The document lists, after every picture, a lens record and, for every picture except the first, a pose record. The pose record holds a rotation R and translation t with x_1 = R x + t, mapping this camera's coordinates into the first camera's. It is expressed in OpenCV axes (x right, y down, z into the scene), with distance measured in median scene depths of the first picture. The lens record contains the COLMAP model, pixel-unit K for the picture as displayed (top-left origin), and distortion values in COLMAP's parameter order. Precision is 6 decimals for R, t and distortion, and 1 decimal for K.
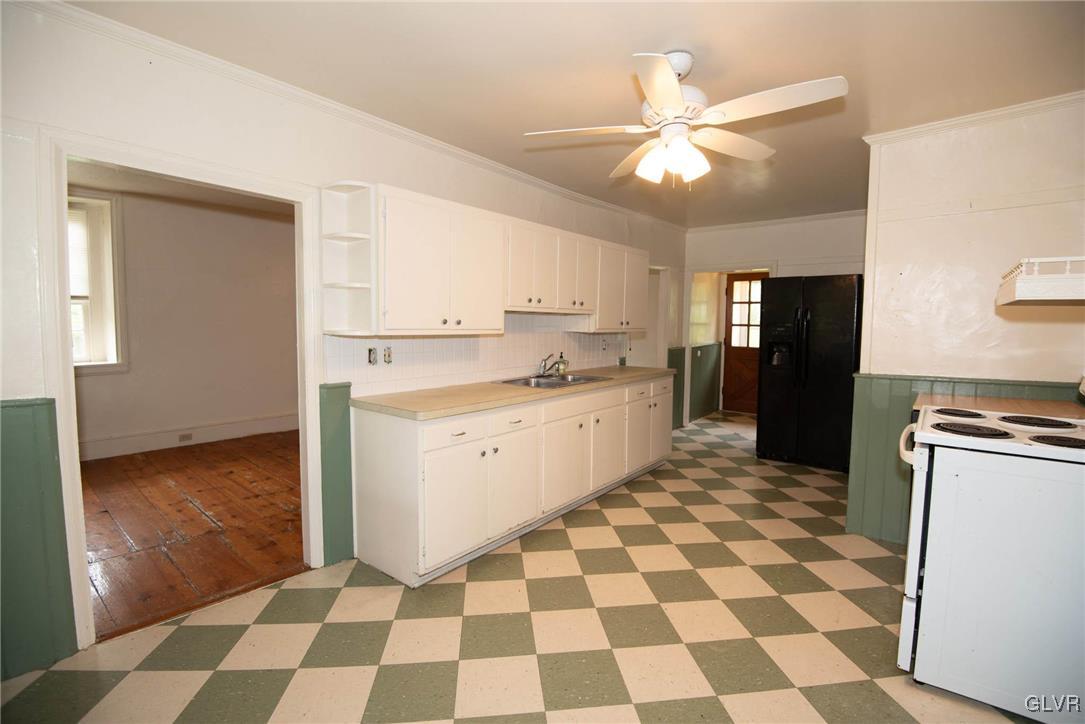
lens RADIAL K [[495.0, 0, 533.7], [0, 495.0, 355.6], [0, 0, 1]] dist [-0.026857, -0.008519]
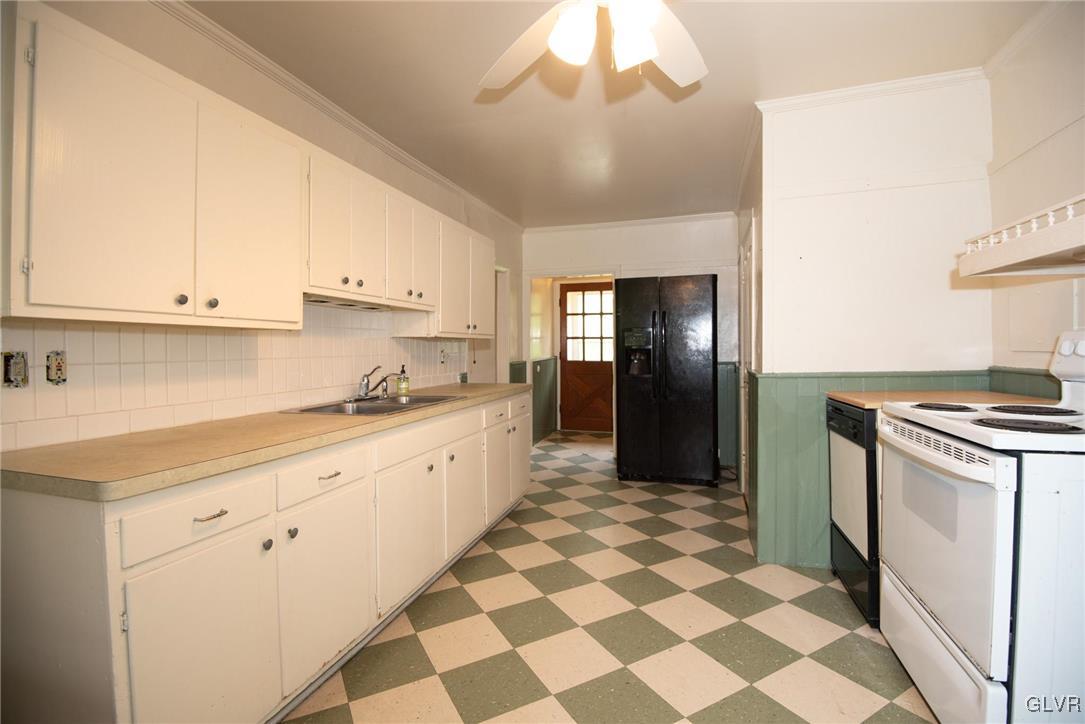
lens RADIAL K [[495.0, 0, 540.5], [0, 495.0, 354.9], [0, 0, 1]] dist [-0.026857, -0.008519]
pose [[0.920786, -0.019651, 0.389573, -0.022386], [0.041339, 0.998022, -0.047364, 0.022554], [-0.387872, 0.059717, 0.919777, 0.272204]]
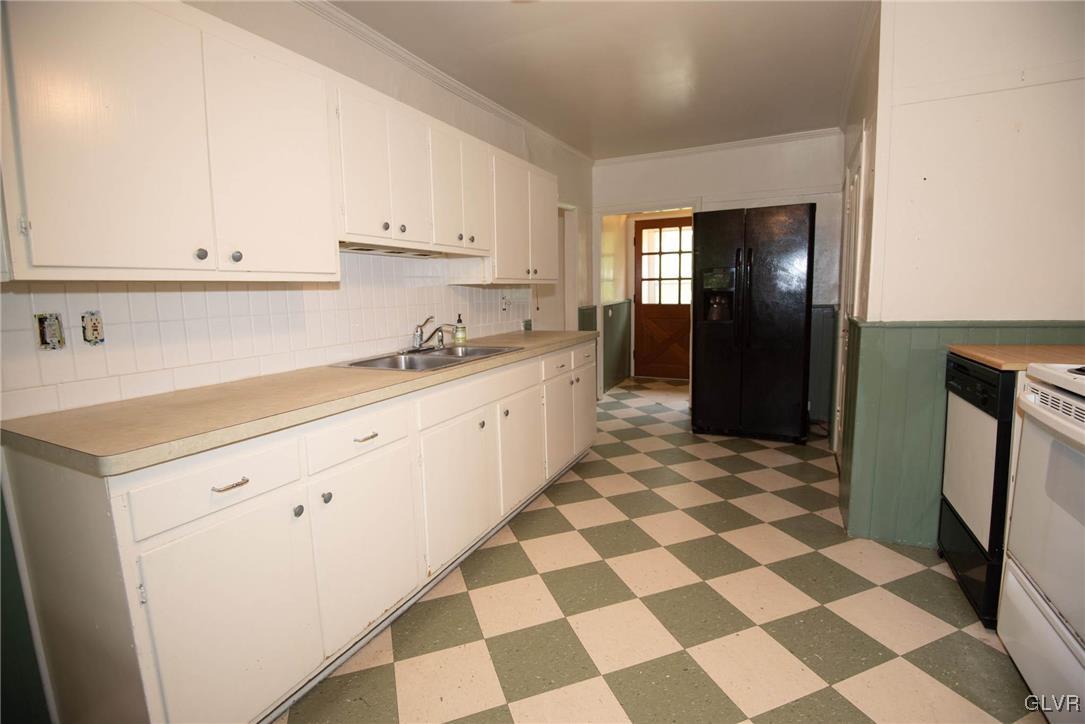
lens RADIAL K [[495.0, 0, 541.2], [0, 495.0, 355.4], [0, 0, 1]] dist [-0.026857, -0.008519]
pose [[0.970343, -0.060934, 0.233926, 0.022104], [0.046973, 0.996792, 0.064800, 0.012706], [-0.237124, -0.051890, 0.970093, 0.317208]]
